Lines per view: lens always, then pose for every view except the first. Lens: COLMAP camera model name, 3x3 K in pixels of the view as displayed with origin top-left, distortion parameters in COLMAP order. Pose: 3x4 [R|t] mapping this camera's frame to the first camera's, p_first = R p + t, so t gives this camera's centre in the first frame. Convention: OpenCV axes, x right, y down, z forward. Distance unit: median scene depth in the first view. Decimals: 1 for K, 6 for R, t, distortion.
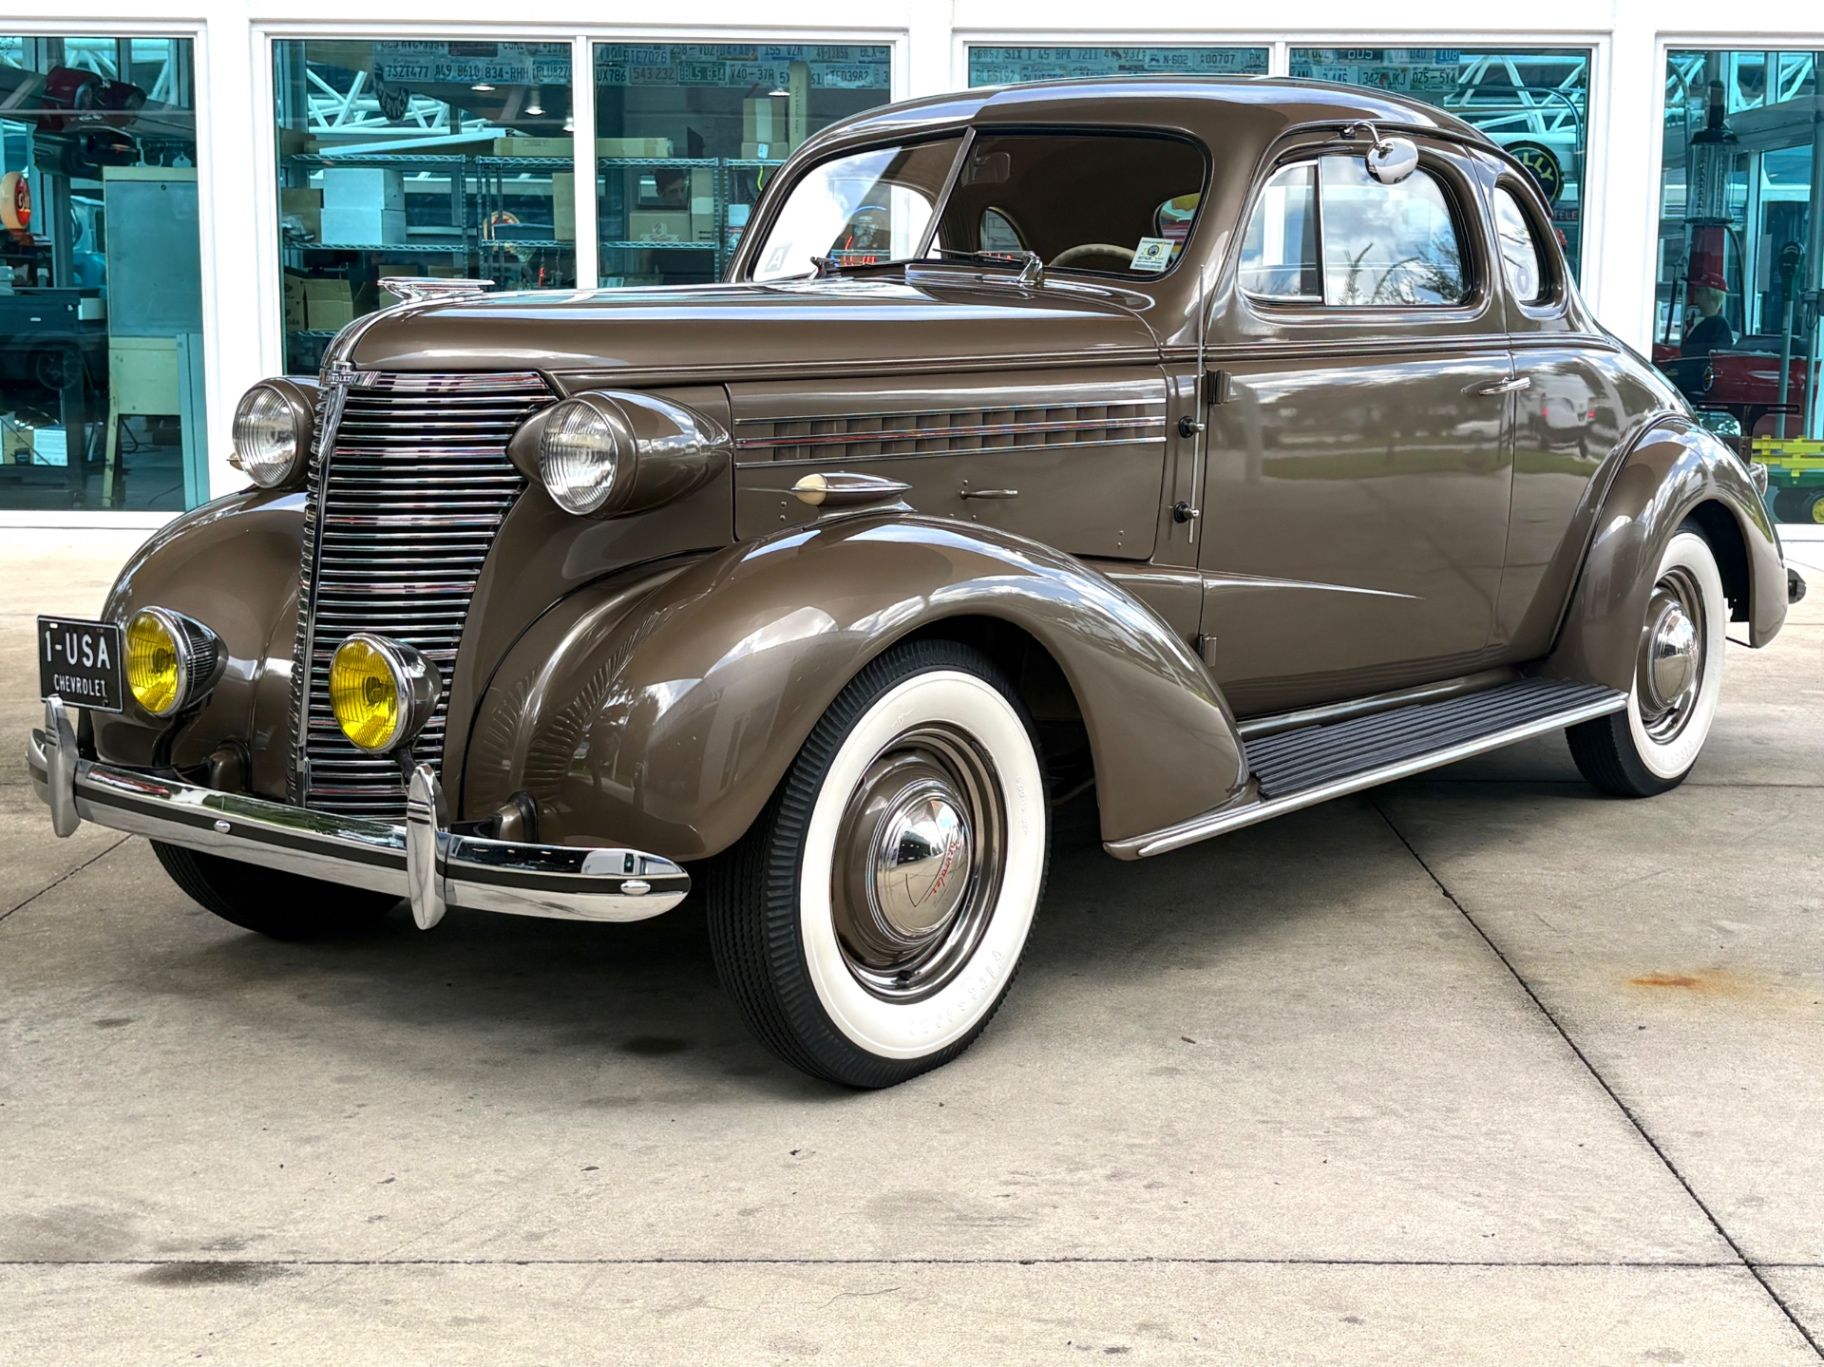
lens RADIAL K [[2424.1, 0, 890.7], [0, 2424.1, 682.8], [0, 0, 1]] dist [0.182208, -0.644978]
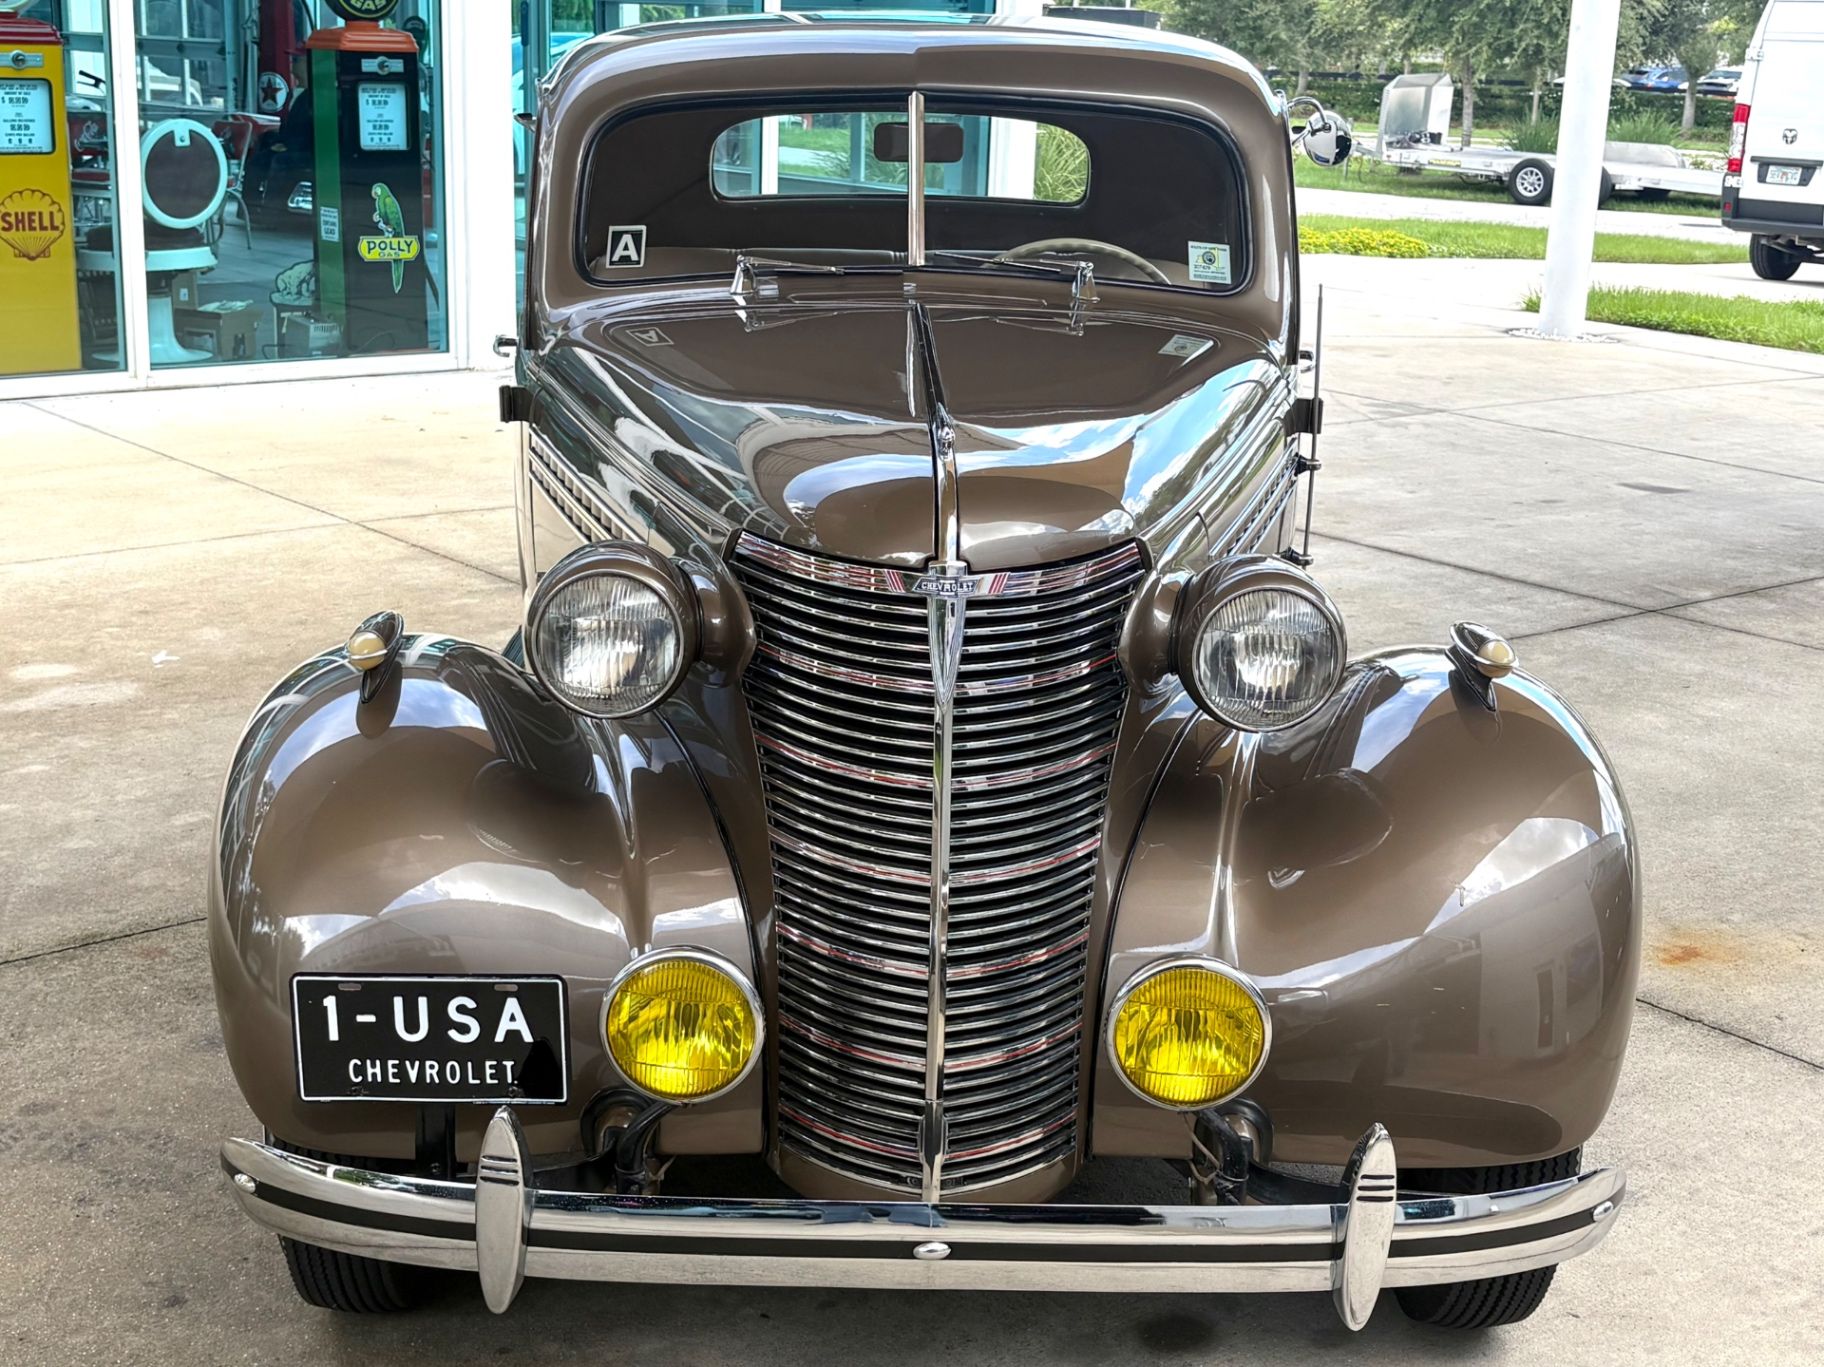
lens RADIAL K [[2424.1, 0, 890.7], [0, 2424.1, 682.8], [0, 0, 1]] dist [0.182208, -0.644978]
pose [[0.752511, -0.153386, 0.640468, -0.566799], [0.074514, 0.986085, 0.148608, -0.166186], [-0.654350, -0.064105, 0.753470, 0.394200]]
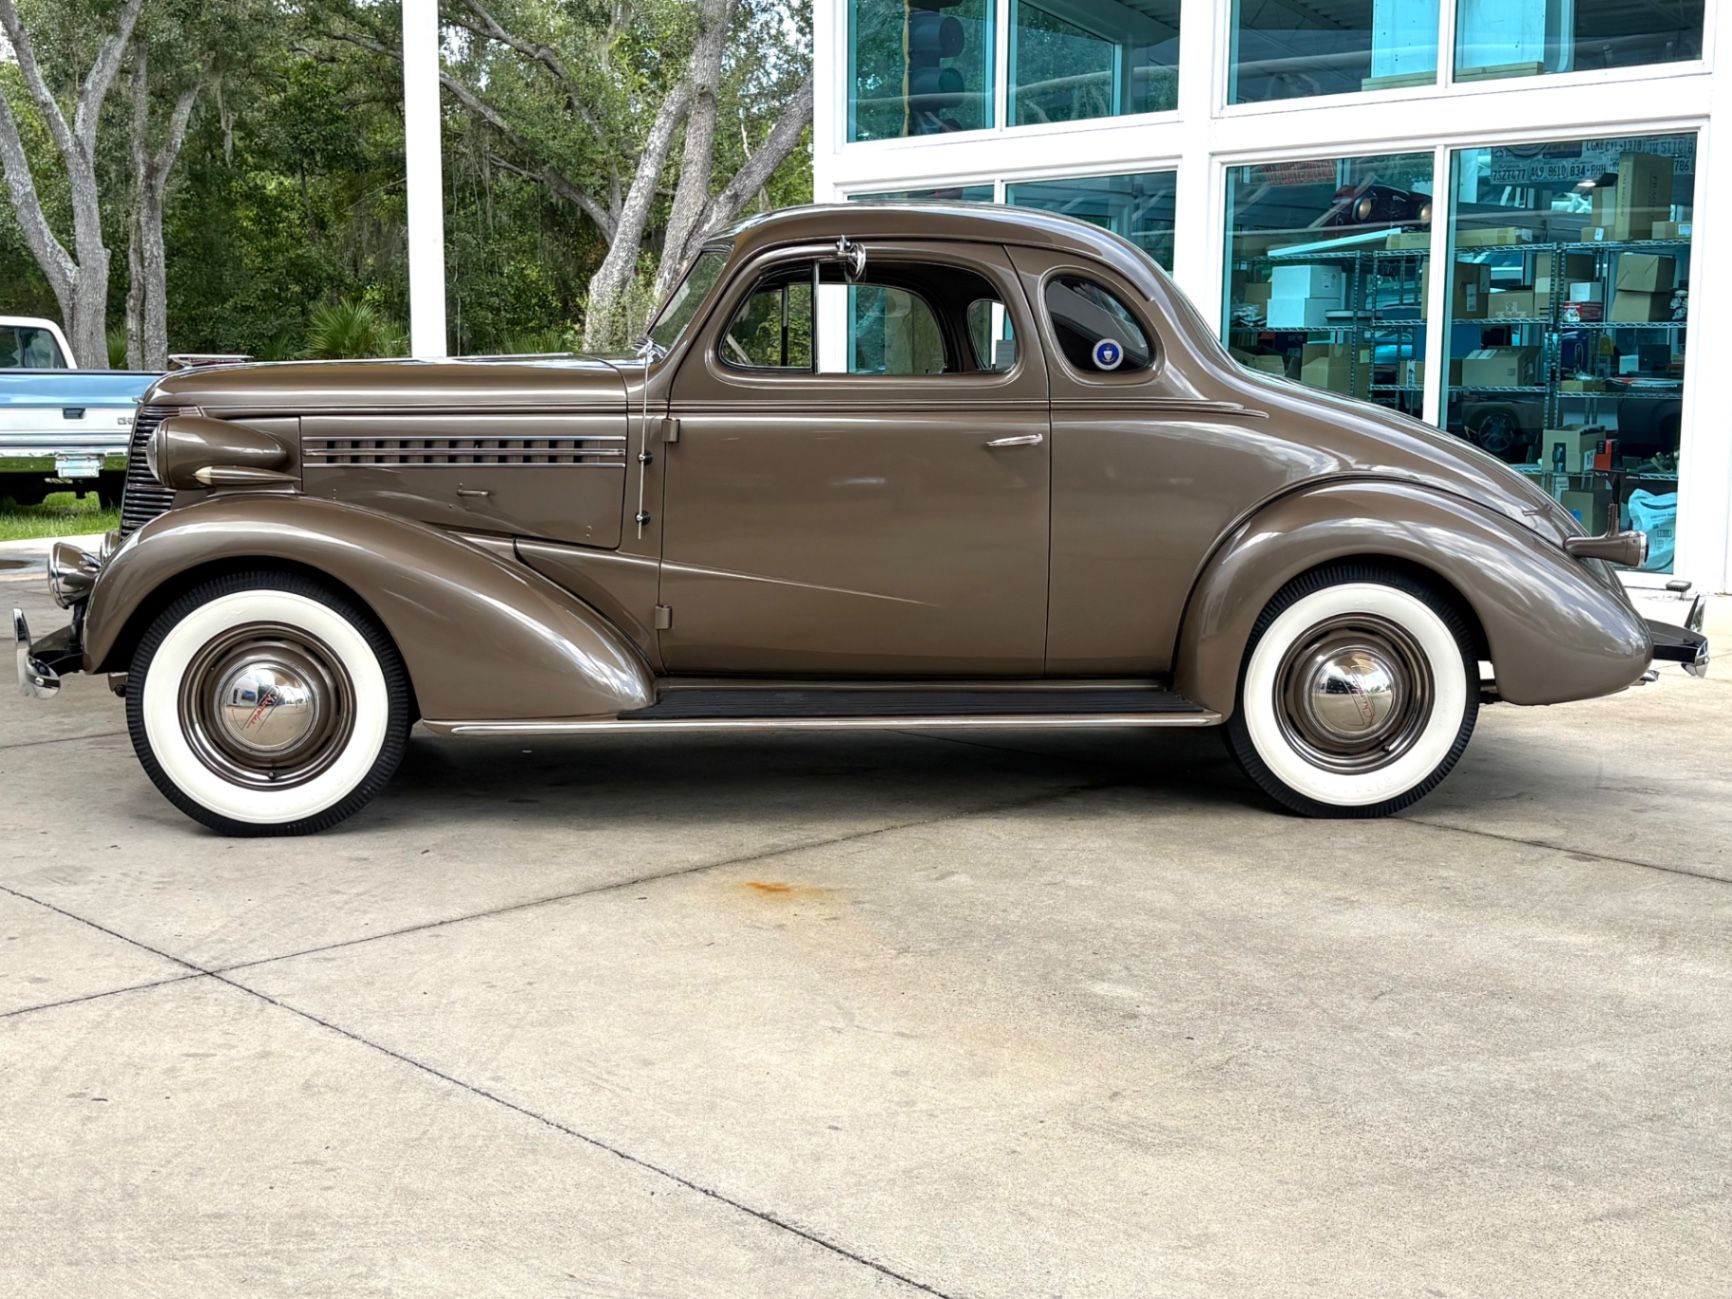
lens RADIAL K [[2176.2, 0, 866.0], [0, 2176.2, 649.5], [0, 0, 1]] dist [0.066446, 0.000788]
pose [[0.700953, 0.092595, -0.707171, 1.100402], [-0.112367, 0.993491, 0.018705, -0.031121], [0.704300, 0.066351, 0.706795, 0.189595]]
